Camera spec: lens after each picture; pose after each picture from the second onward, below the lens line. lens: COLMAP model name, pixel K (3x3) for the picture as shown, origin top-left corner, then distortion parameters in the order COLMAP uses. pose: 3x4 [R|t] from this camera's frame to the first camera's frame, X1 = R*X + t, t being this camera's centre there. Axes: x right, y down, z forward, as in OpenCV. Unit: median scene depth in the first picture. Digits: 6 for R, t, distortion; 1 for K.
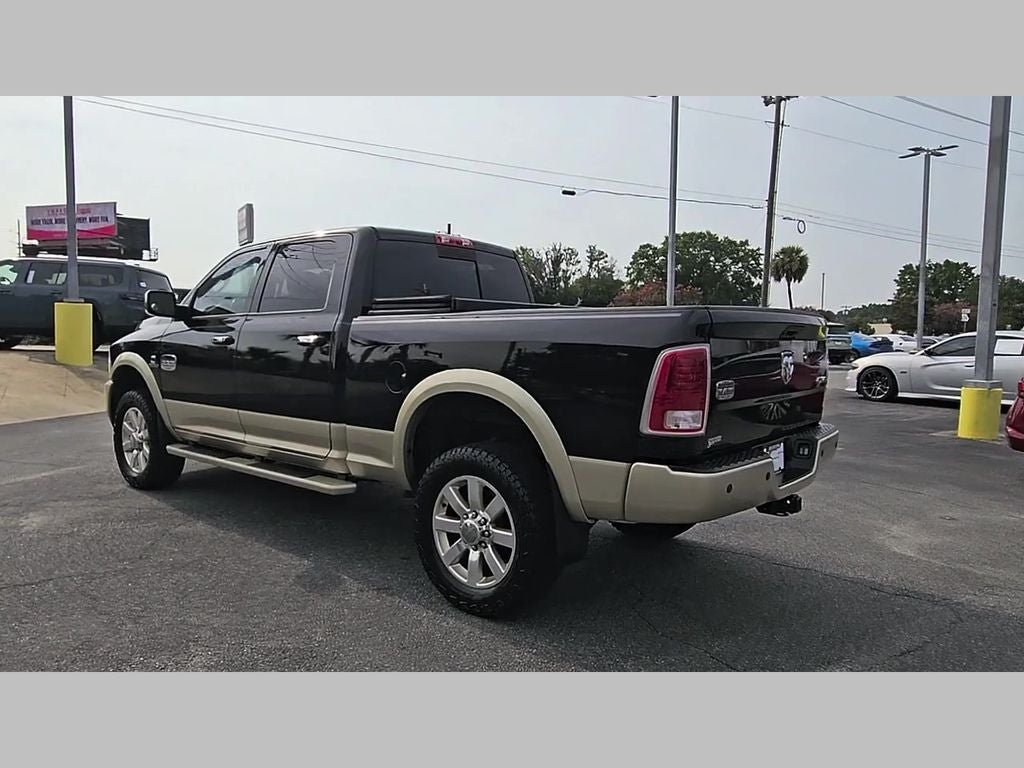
lens RADIAL K [[694.4, 0, 495.3], [0, 694.4, 384.1], [0, 0, 1]] dist [0.004266, -0.000630]
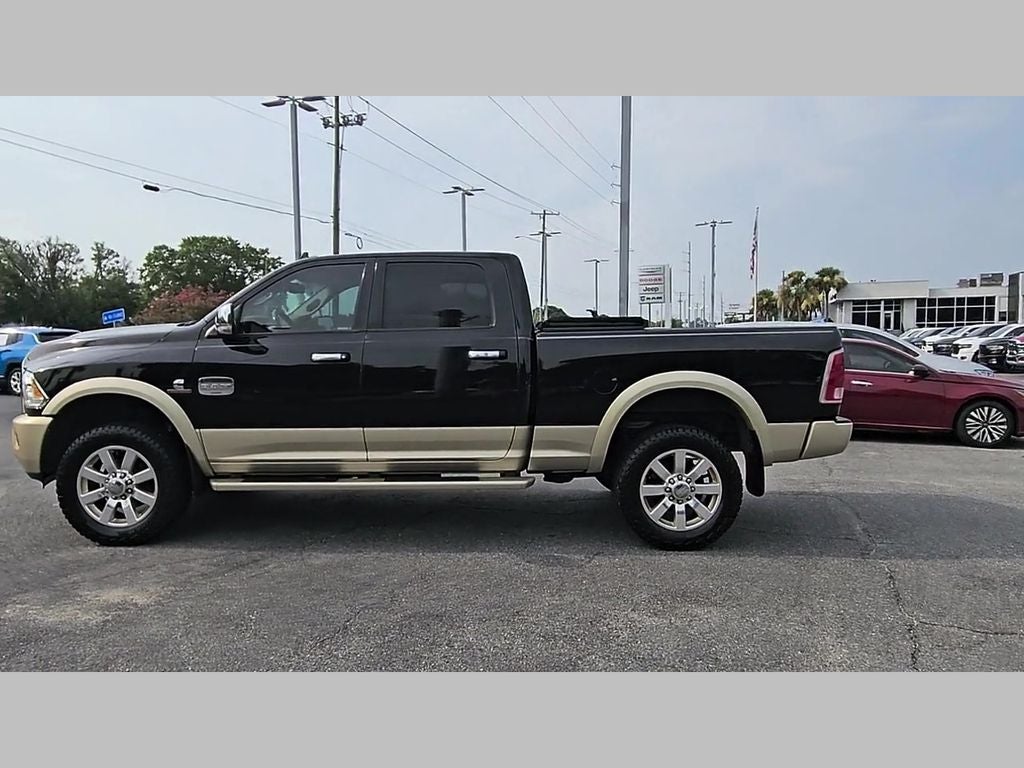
lens RADIAL K [[694.4, 0, 495.3], [0, 694.4, 384.1], [0, 0, 1]] dist [0.004266, -0.000630]
pose [[0.770835, -0.055650, 0.634599, -0.707794], [0.061383, 0.998030, 0.012959, -0.021711], [-0.634070, 0.028964, 0.772733, 0.101722]]
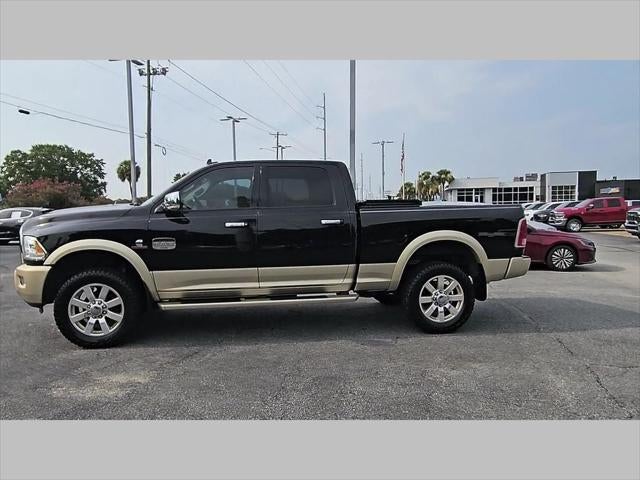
lens RADIAL K [[434.0, 0, 309.5], [0, 434.0, 240.1], [0, 0, 1]] dist [0.004266, -0.000630]
pose [[0.664895, -0.066303, 0.743988, -0.861504], [0.074691, 0.996962, 0.022097, -0.033204], [-0.743193, 0.040877, 0.667827, 0.202420]]
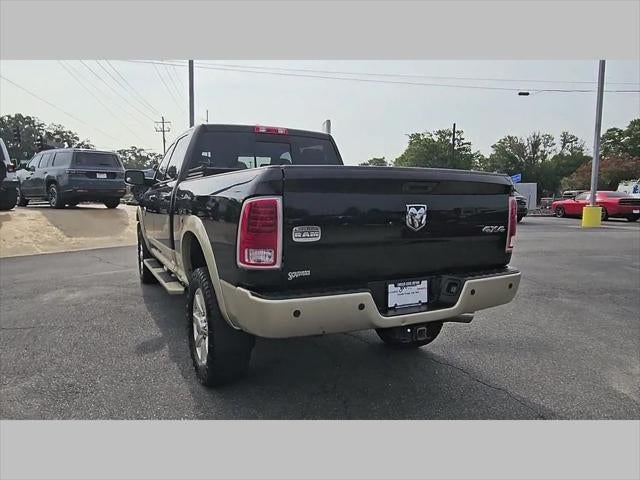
lens RADIAL K [[434.3, 0, 314.2], [0, 434.3, 240.2], [0, 0, 1]] dist [0.008258, -0.002316]
pose [[0.922664, 0.033085, -0.384182, 0.323275], [-0.022927, 0.999257, 0.030991, -0.002300], [0.384922, -0.019786, 0.922737, 0.148858]]
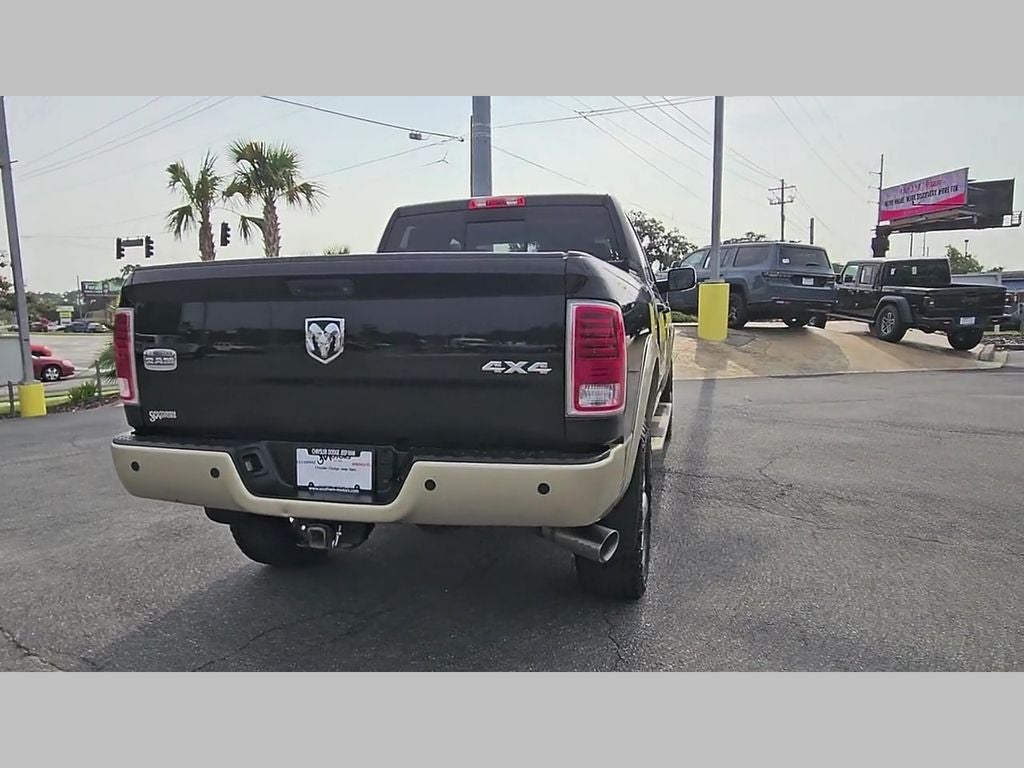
lens RADIAL K [[694.9, 0, 502.8], [0, 694.9, 384.4], [0, 0, 1]] dist [0.008258, -0.002316]
pose [[0.429653, 0.078128, -0.899608, 0.667208], [-0.048532, 0.996808, 0.063391, -0.019130], [0.901689, 0.016424, 0.432073, 0.510638]]
